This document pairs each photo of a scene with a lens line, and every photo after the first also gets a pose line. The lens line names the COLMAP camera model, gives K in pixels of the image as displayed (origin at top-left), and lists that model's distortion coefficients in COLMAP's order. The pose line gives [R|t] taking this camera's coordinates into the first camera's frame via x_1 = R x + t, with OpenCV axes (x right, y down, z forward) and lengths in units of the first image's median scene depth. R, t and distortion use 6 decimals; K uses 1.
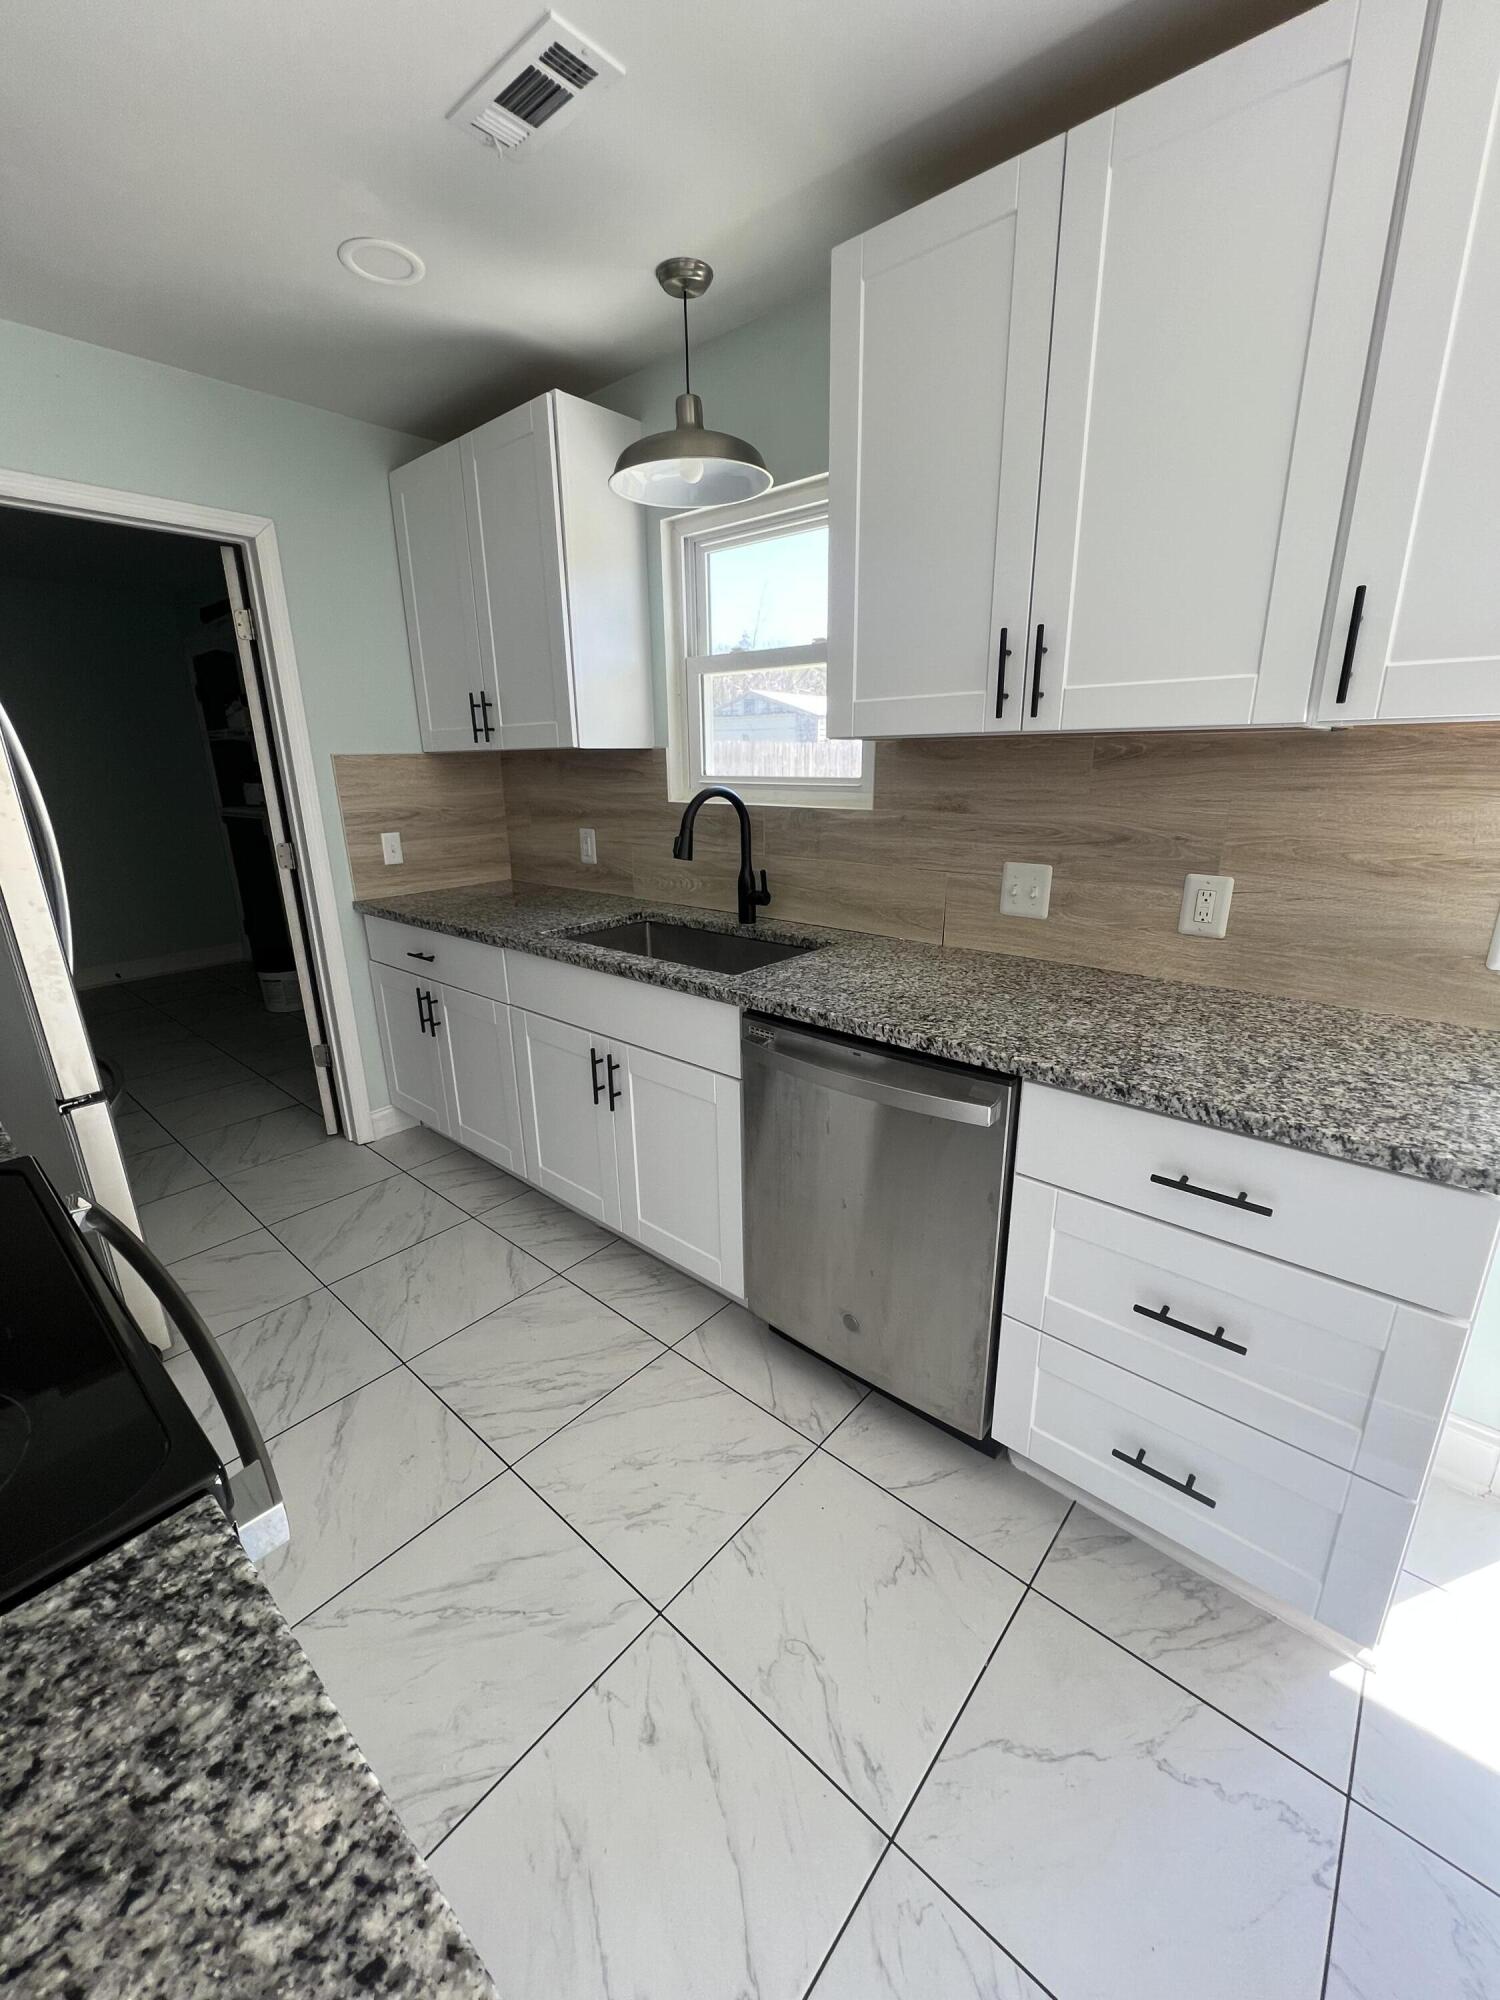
lens RADIAL K [[803.5, 0, 745.5], [0, 803.5, 1001.2], [0, 0, 1]] dist [-0.002684, 0.001104]
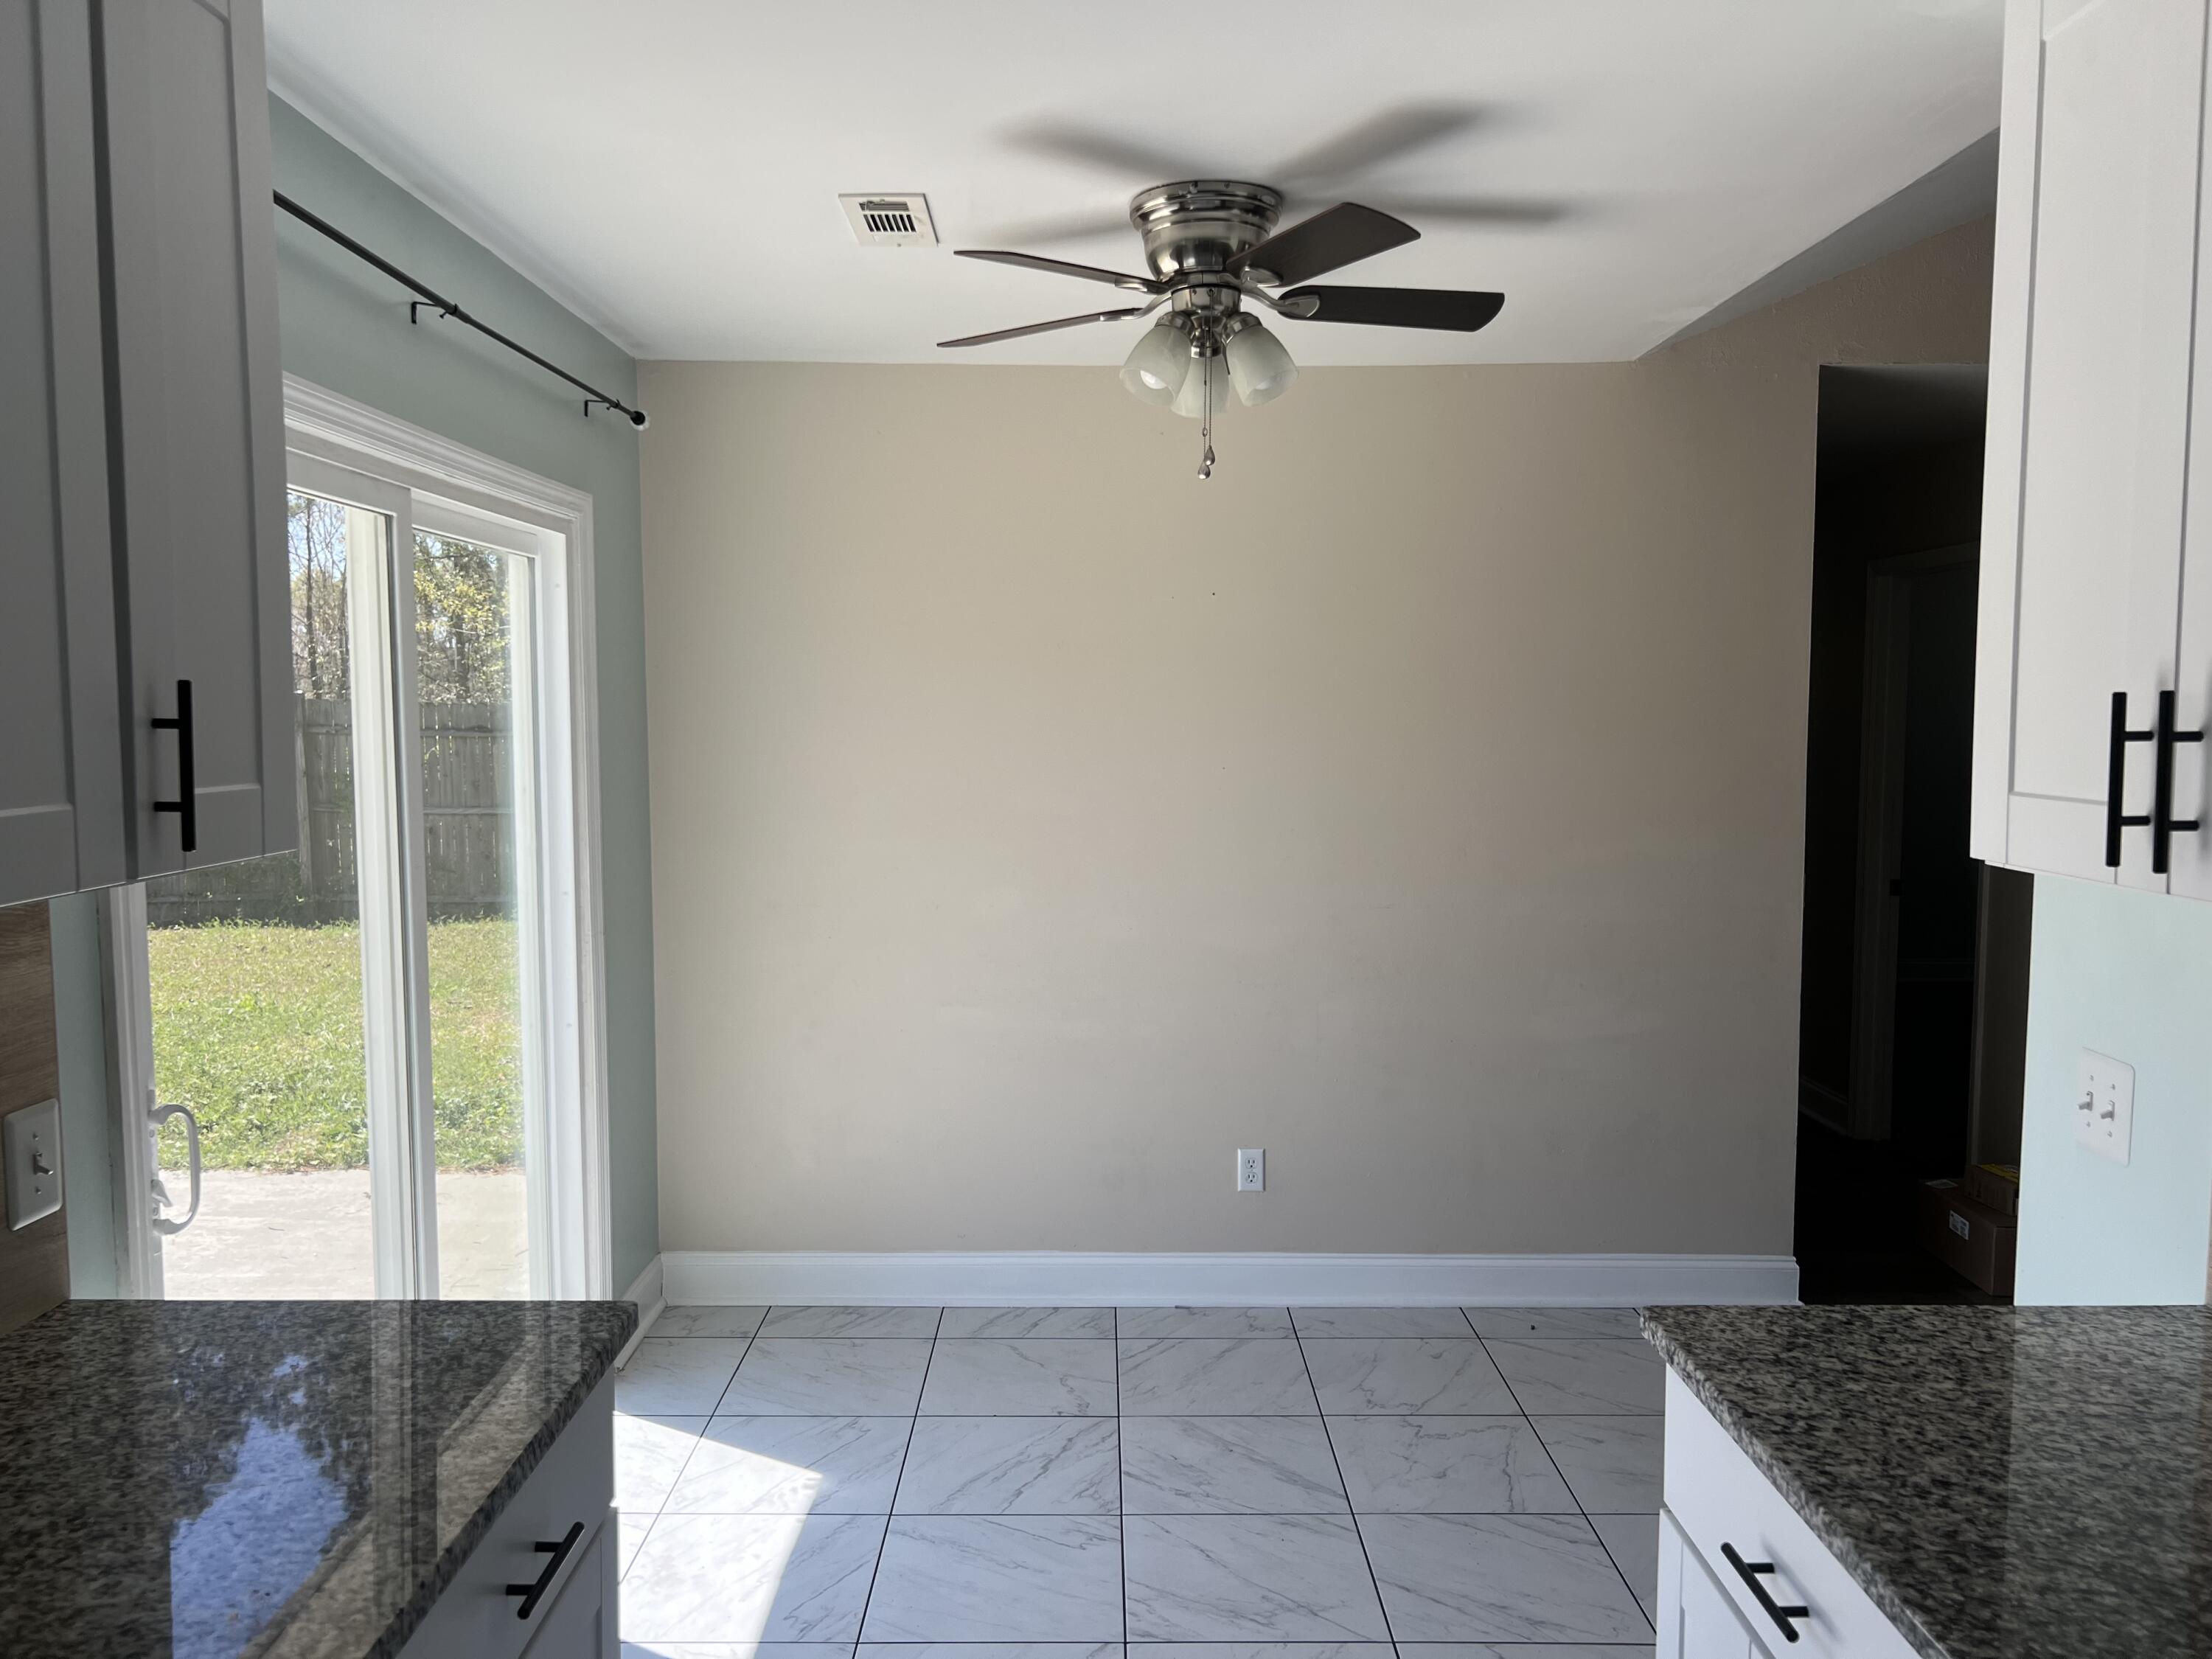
lens RADIAL K [[1648.0, 0, 1106.0], [0, 1648.0, 829.5], [0, 0, 1]] dist [0.007230, -0.005617]
pose [[-0.663912, -0.041602, 0.746653, -0.422468], [0.226544, 0.940344, 0.253833, -0.339012], [-0.712670, 0.337672, -0.614881, 0.786581]]
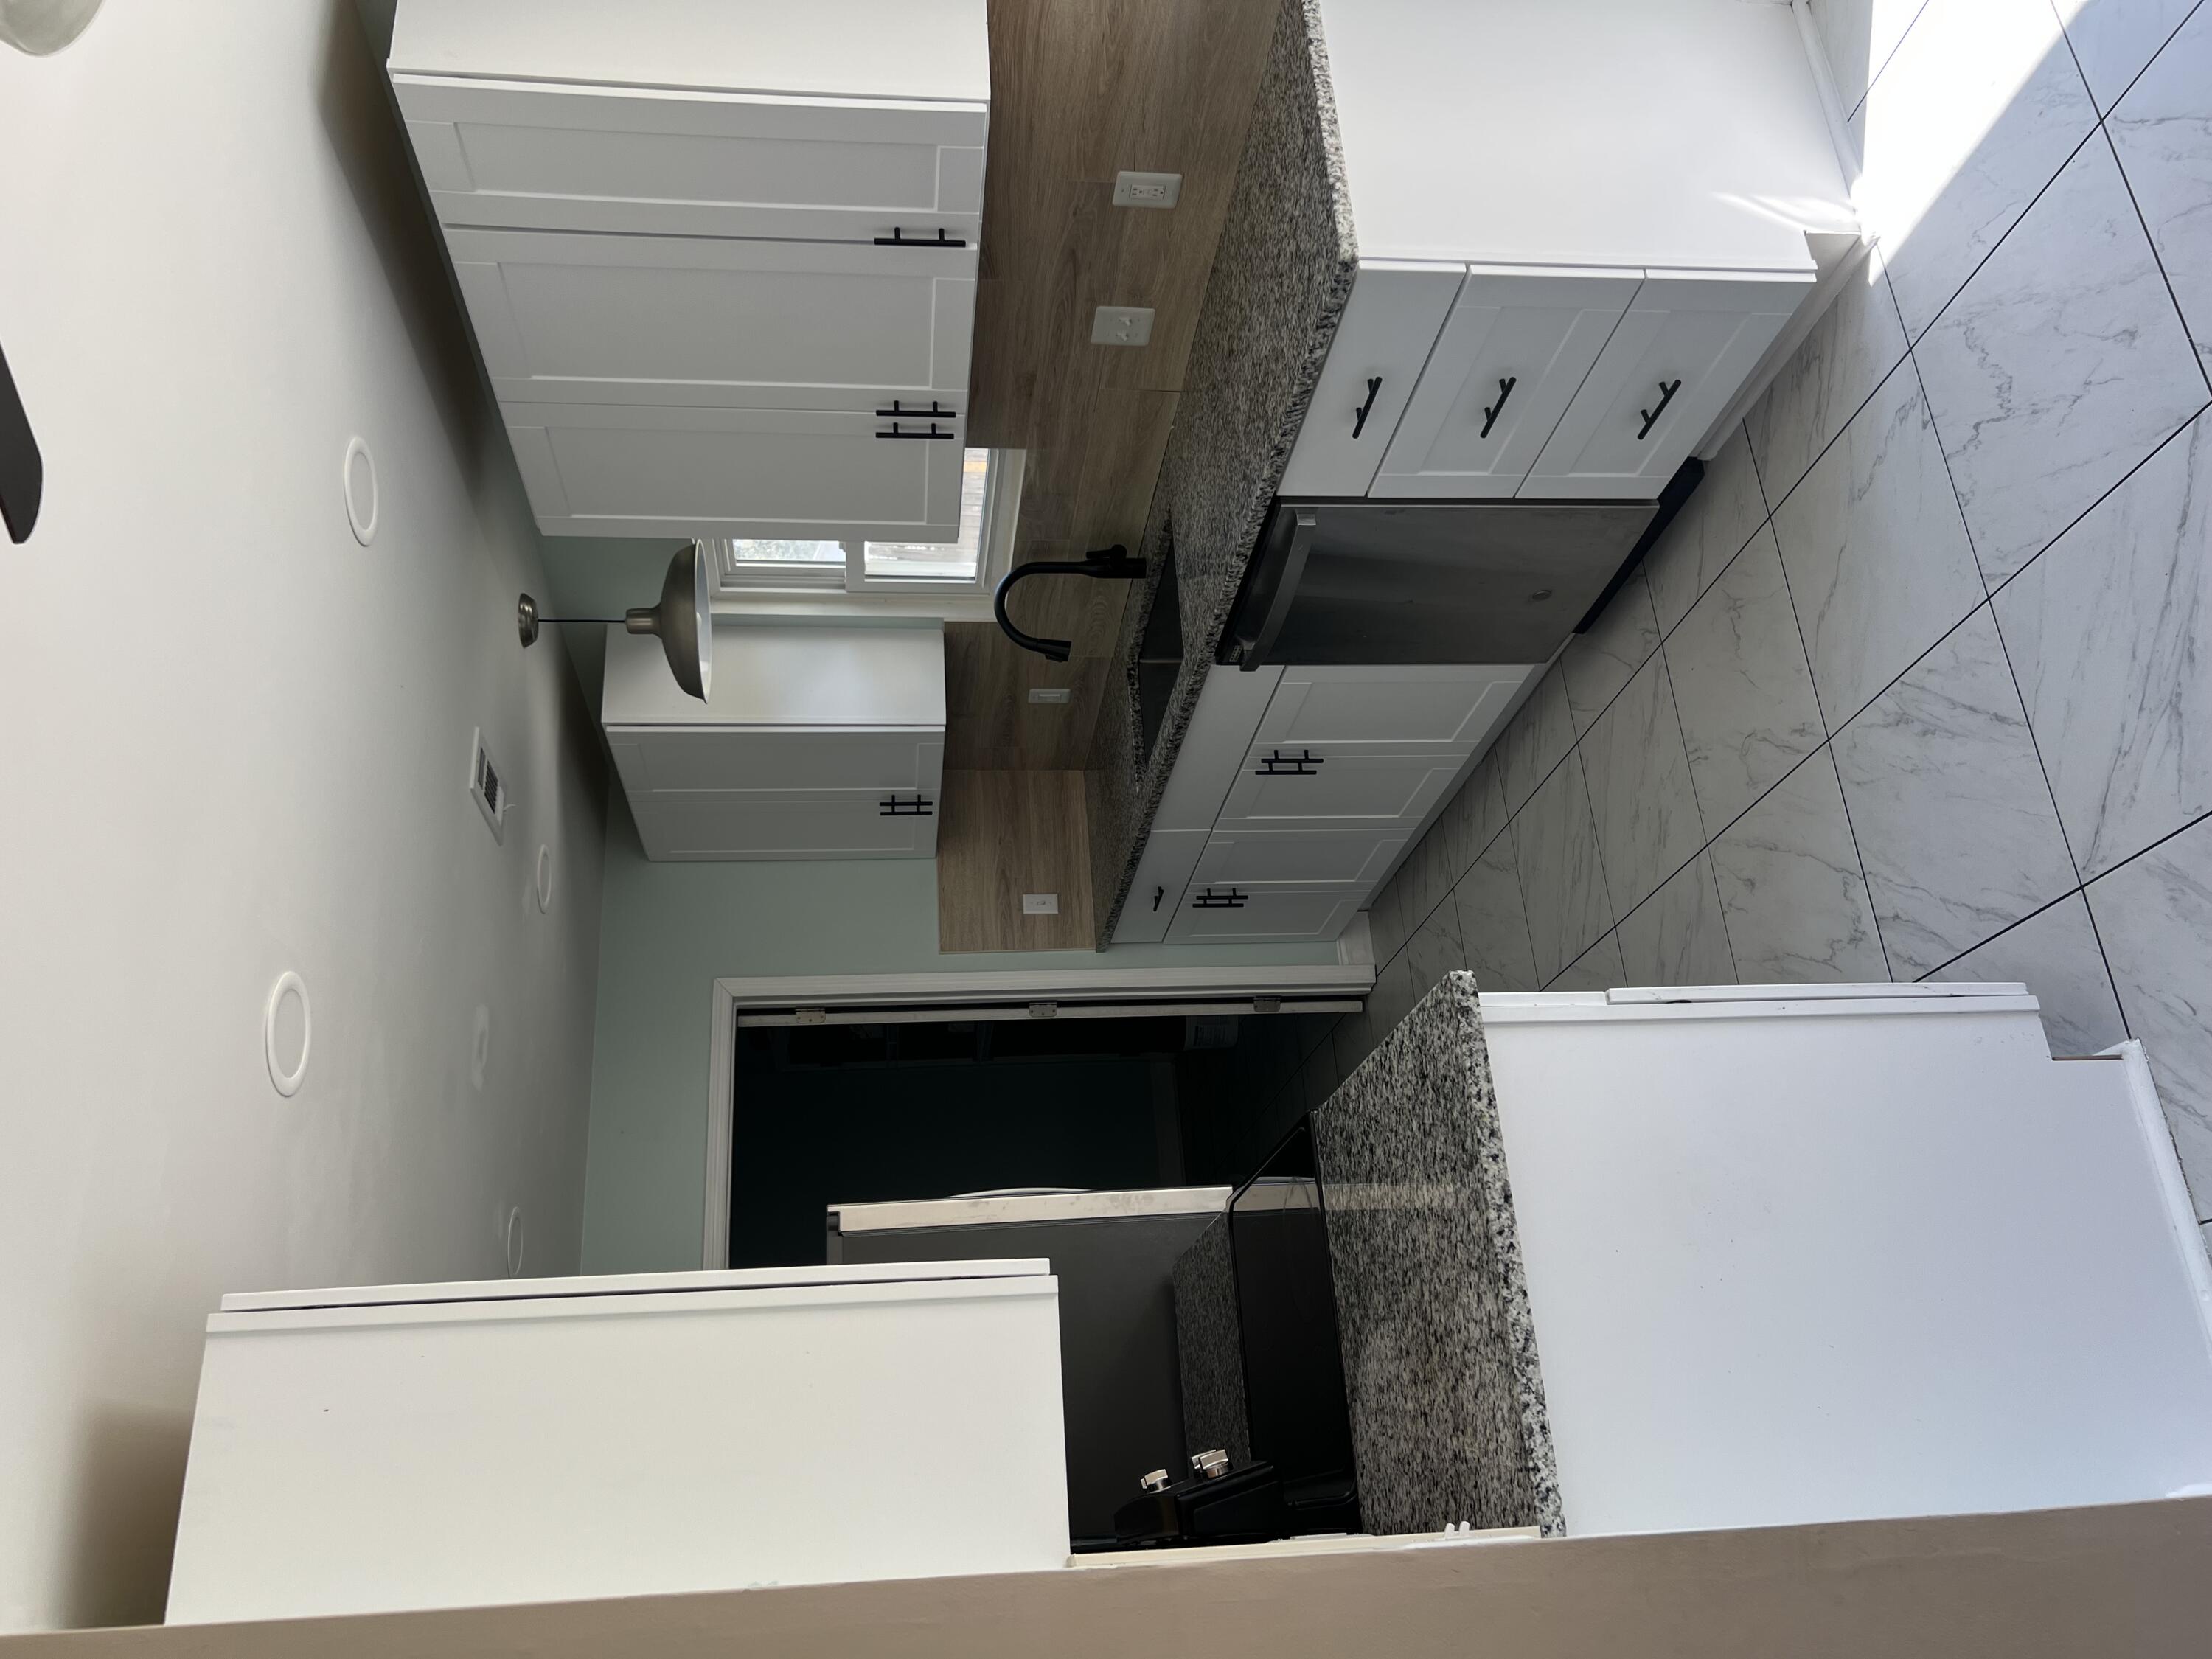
lens RADIAL K [[1648.0, 0, 1106.0], [0, 1648.0, 829.5], [0, 0, 1]] dist [0.007230, -0.005617]
pose [[0.065385, -0.907801, -0.414273, 0.602886], [0.984169, 0.127205, -0.123413, 0.146140], [0.164732, -0.399645, 0.901747, -0.912883]]
